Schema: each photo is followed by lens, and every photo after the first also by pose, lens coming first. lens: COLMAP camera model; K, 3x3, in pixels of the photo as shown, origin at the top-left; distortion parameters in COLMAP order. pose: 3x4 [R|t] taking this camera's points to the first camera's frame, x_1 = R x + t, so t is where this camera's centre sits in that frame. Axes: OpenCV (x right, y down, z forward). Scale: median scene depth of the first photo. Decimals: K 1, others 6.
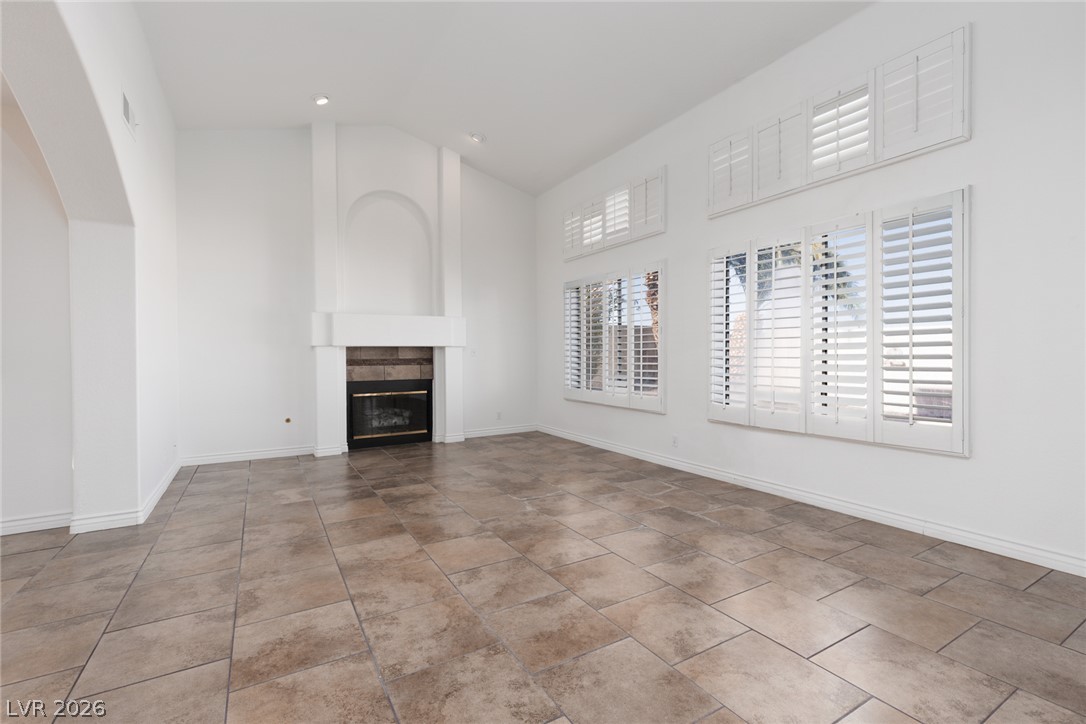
lens RADIAL K [[483.6, 0, 550.7], [0, 483.6, 359.0], [0, 0, 1]] dist [0.002048, 0.000492]
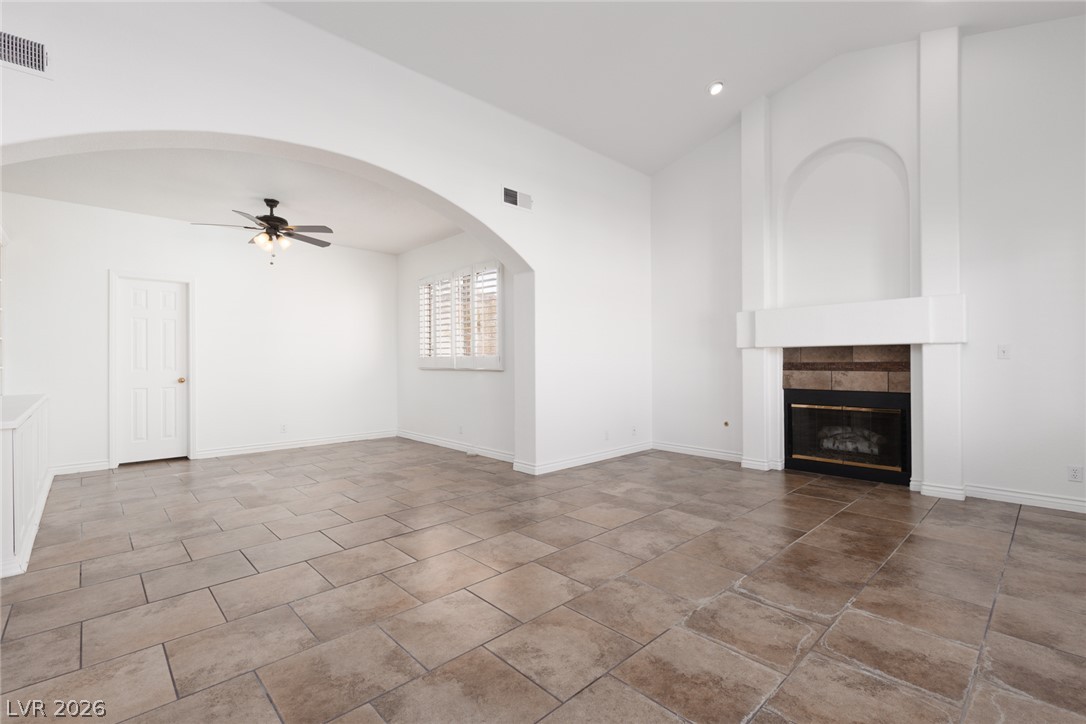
lens RADIAL K [[483.6, 0, 549.6], [0, 483.6, 361.4], [0, 0, 1]] dist [0.002048, 0.000492]
pose [[0.217679, 0.005306, -0.976006, 0.322389], [-0.003138, 0.999984, 0.004736, -0.004313], [0.976015, 0.002032, 0.217692, 0.405159]]
